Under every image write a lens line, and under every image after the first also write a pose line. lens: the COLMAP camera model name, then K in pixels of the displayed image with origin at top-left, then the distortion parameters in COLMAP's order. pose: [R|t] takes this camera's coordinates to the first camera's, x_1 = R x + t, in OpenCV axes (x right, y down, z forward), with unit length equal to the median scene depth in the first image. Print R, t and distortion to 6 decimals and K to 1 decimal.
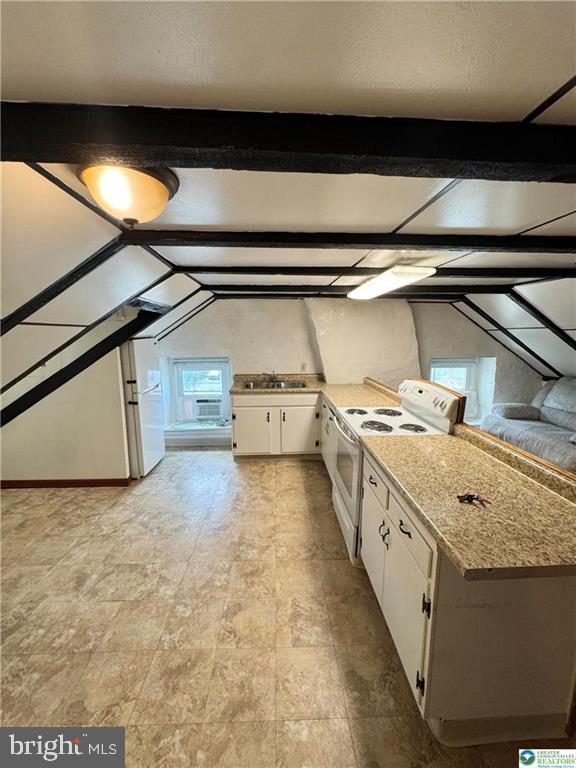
lens RADIAL K [[306.1, 0, 289.7], [0, 306.1, 383.7], [0, 0, 1]] dist [-0.001237, 0.000496]
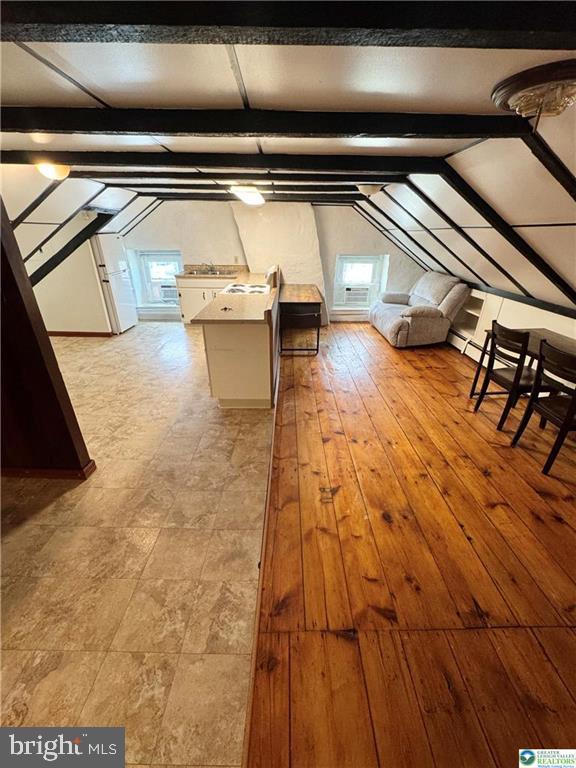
lens RADIAL K [[306.1, 0, 287.7], [0, 306.1, 382.2], [0, 0, 1]] dist [-0.001237, 0.000496]
pose [[0.998725, 0.032057, -0.038987, 0.425800], [-0.019458, 0.957238, 0.288647, 0.083712], [0.046573, -0.287520, 0.956642, -0.498162]]
